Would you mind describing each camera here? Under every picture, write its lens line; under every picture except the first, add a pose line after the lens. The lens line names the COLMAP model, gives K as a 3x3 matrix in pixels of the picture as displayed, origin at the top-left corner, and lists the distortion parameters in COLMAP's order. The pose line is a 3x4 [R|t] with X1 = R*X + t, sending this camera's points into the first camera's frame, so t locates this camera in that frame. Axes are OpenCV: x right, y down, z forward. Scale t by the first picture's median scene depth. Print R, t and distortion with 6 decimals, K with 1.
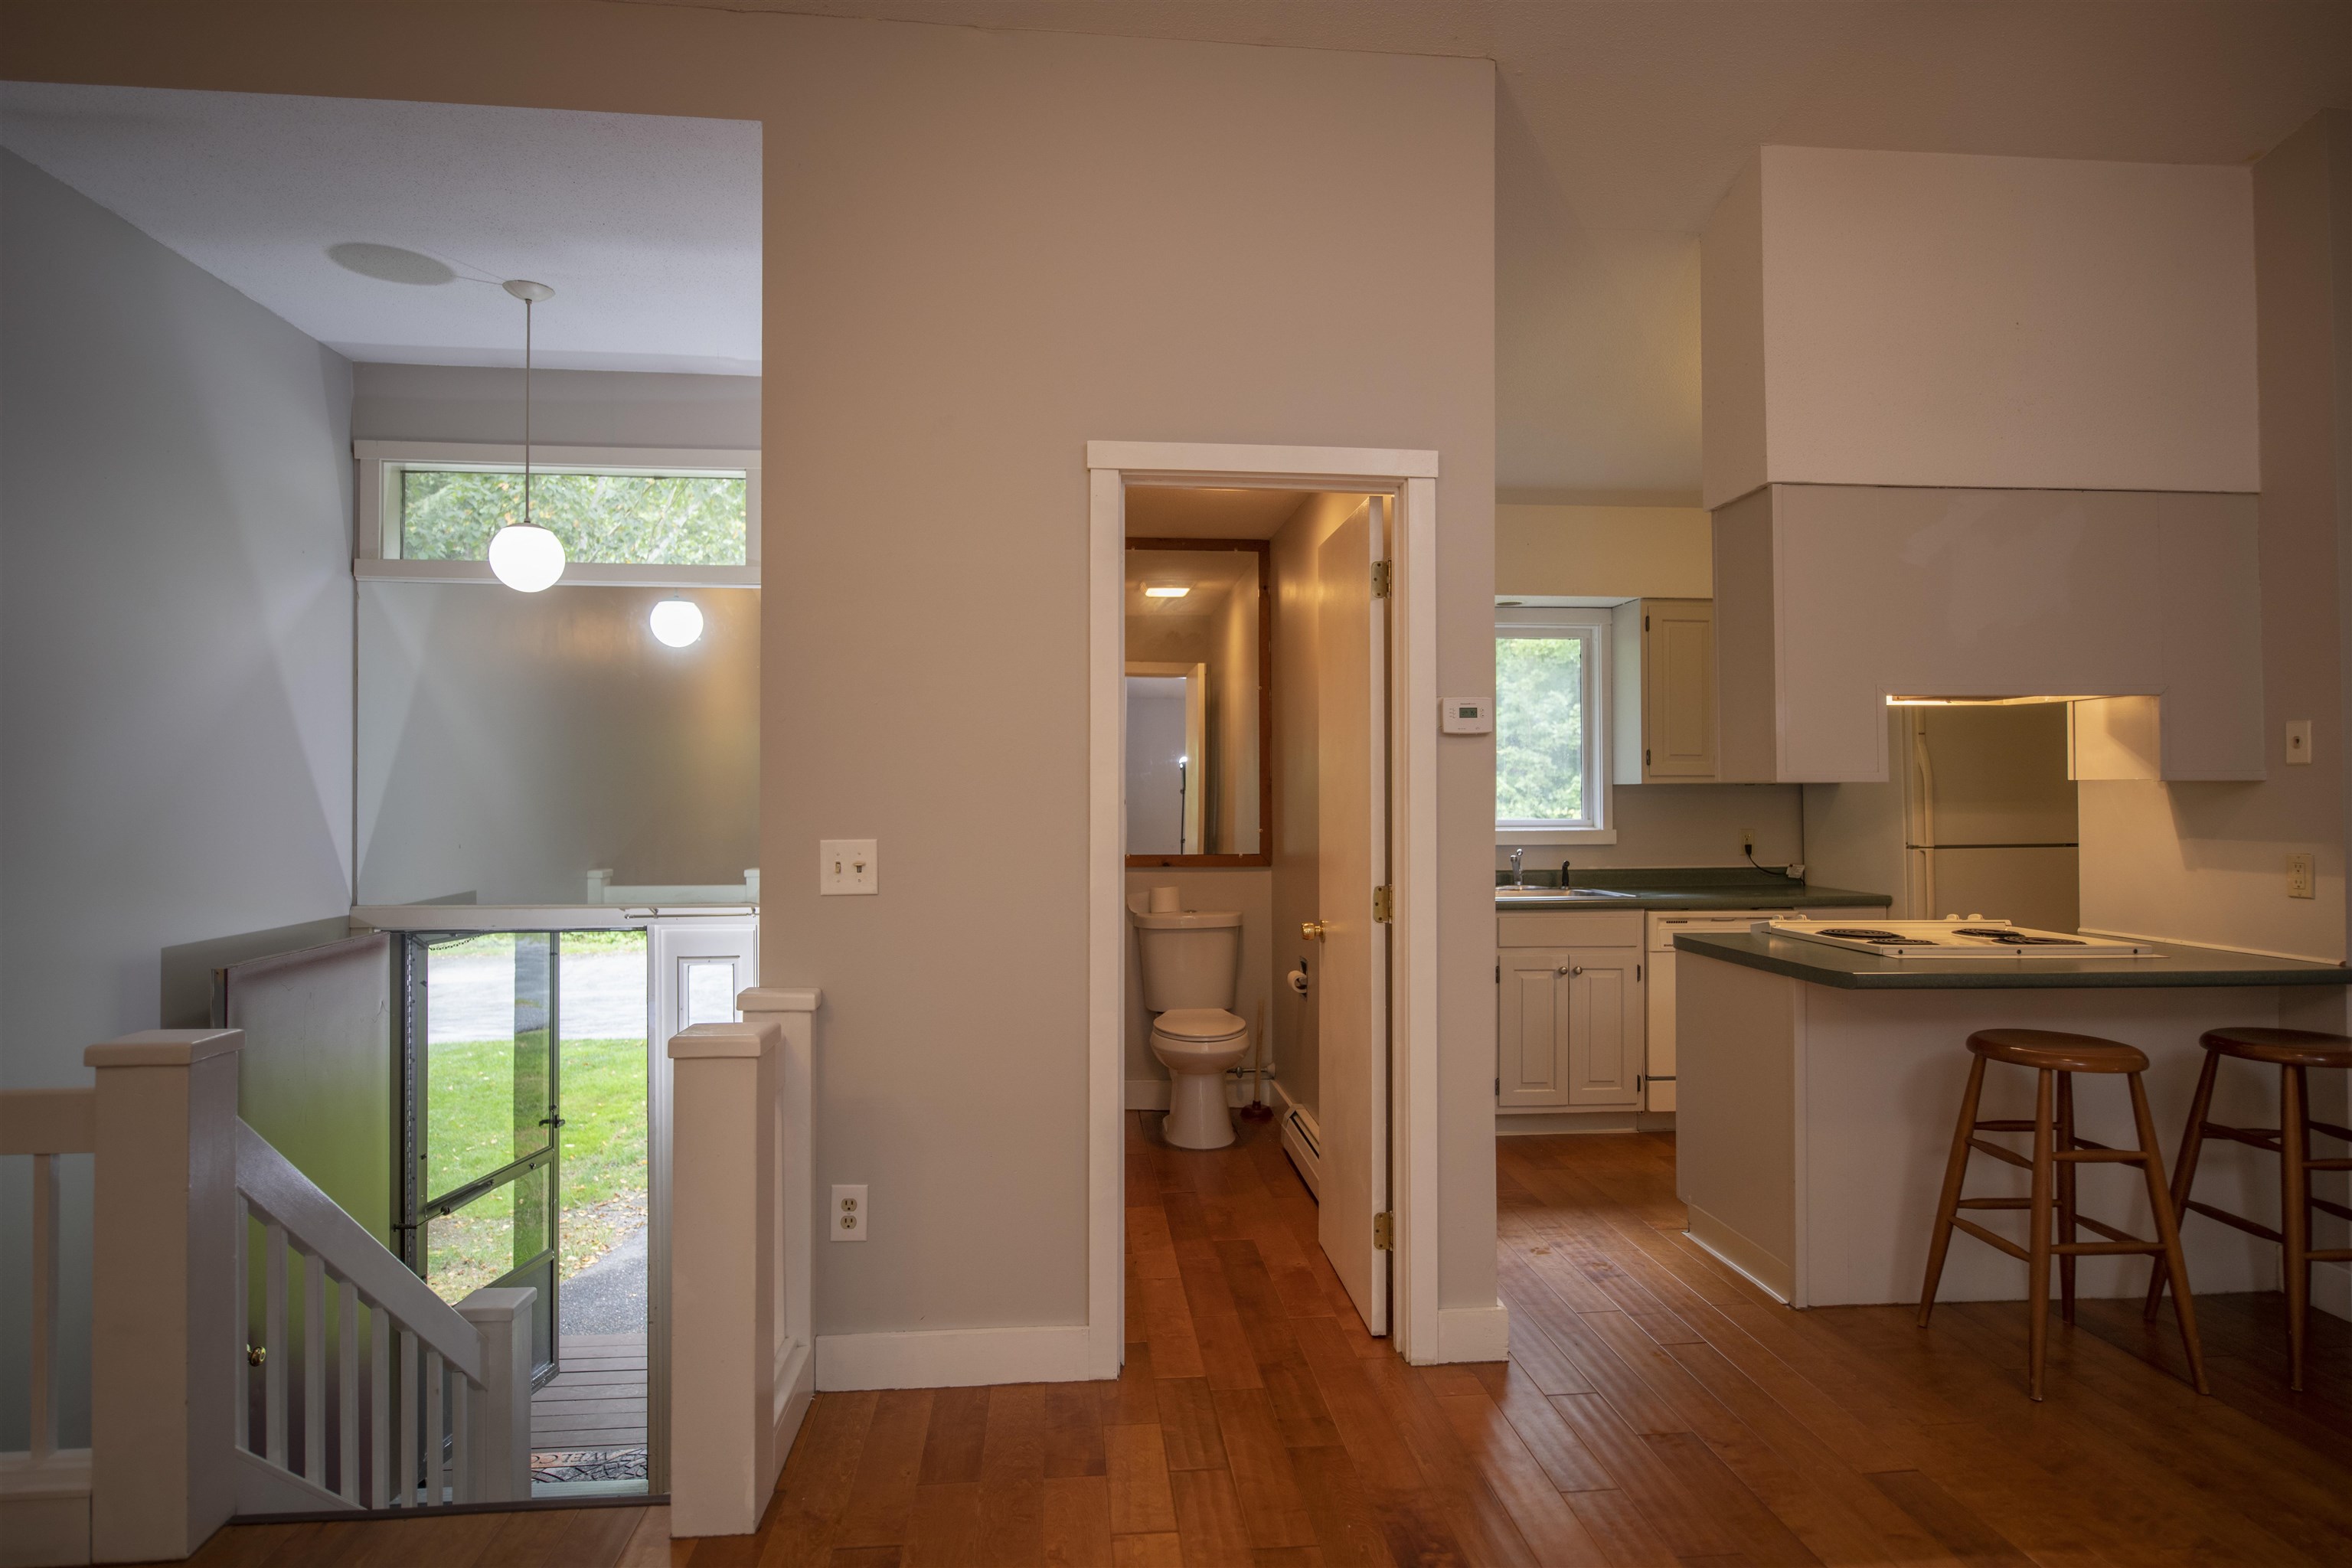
lens RADIAL K [[1290.9, 0, 1176.0], [0, 1290.9, 784.0], [0, 0, 1]] dist [0.000637, -0.001700]
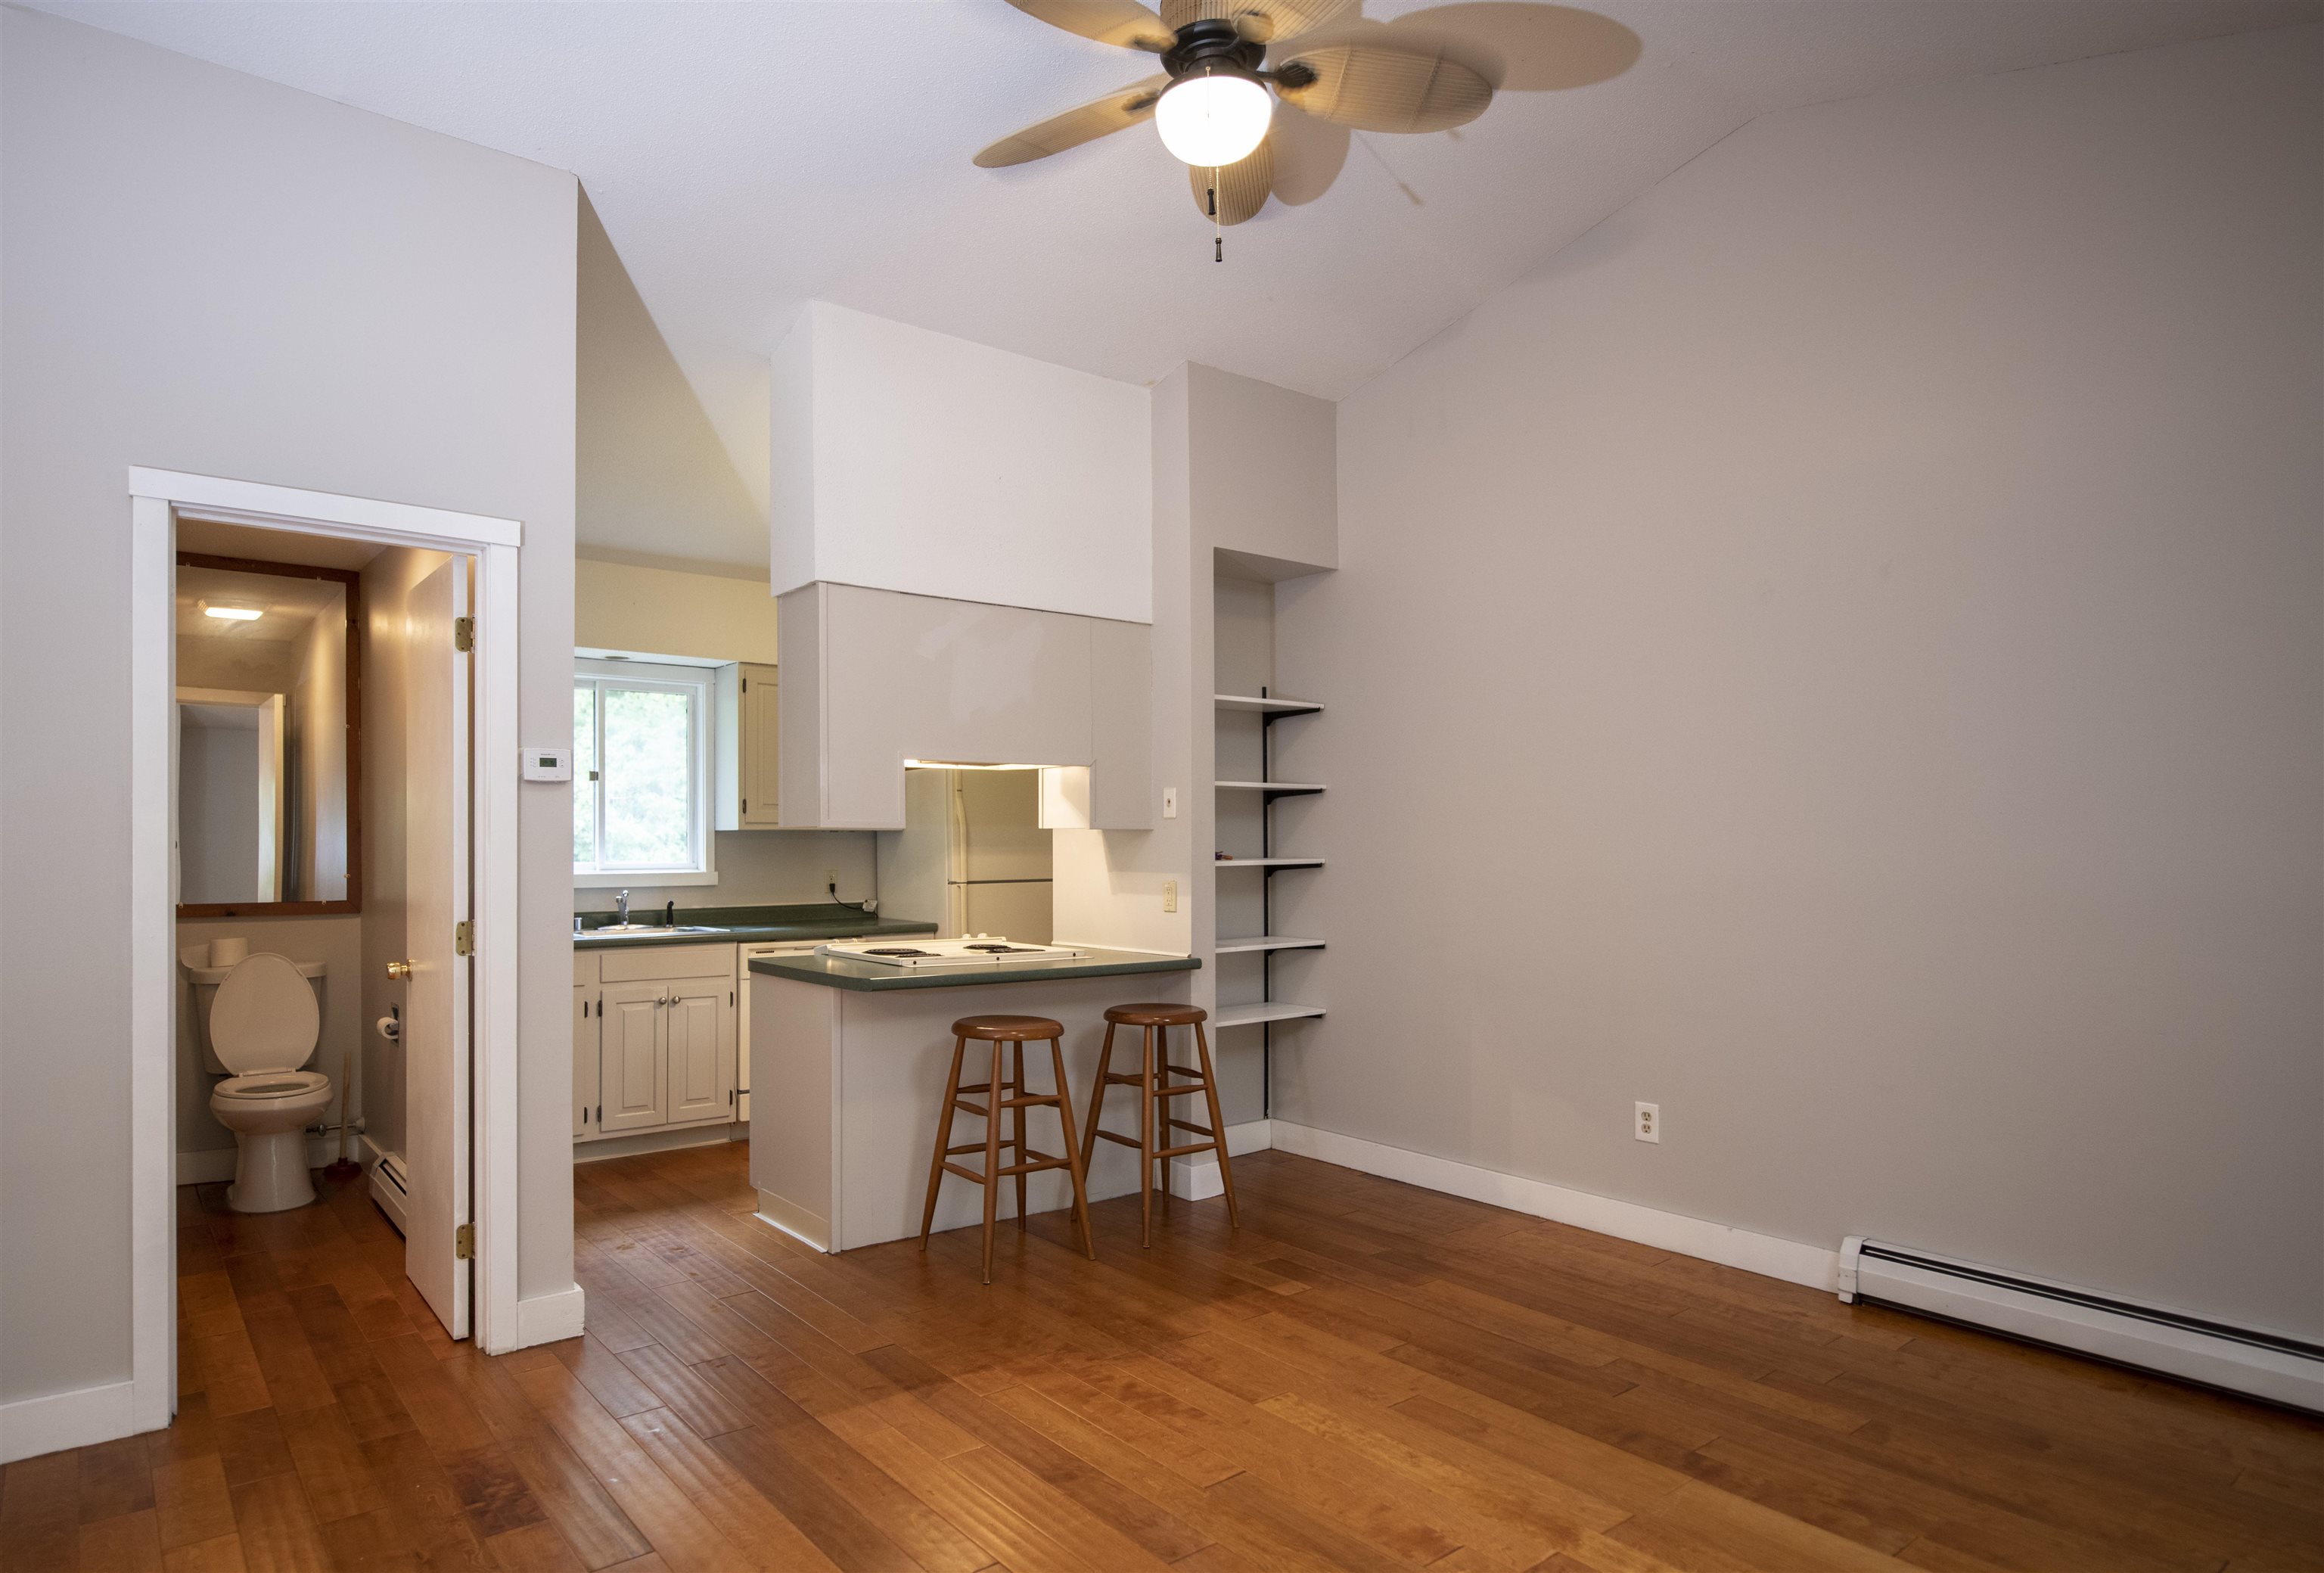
lens RADIAL K [[1322.2, 0, 1074.3], [0, 1322.2, 850.4], [0, 0, 1]] dist [-0.002062, -0.002351]
pose [[0.848901, -0.000848, 0.528552, 0.007559], [-0.006327, 0.999911, 0.011767, 0.003185], [-0.528515, -0.013334, 0.848819, -0.160218]]
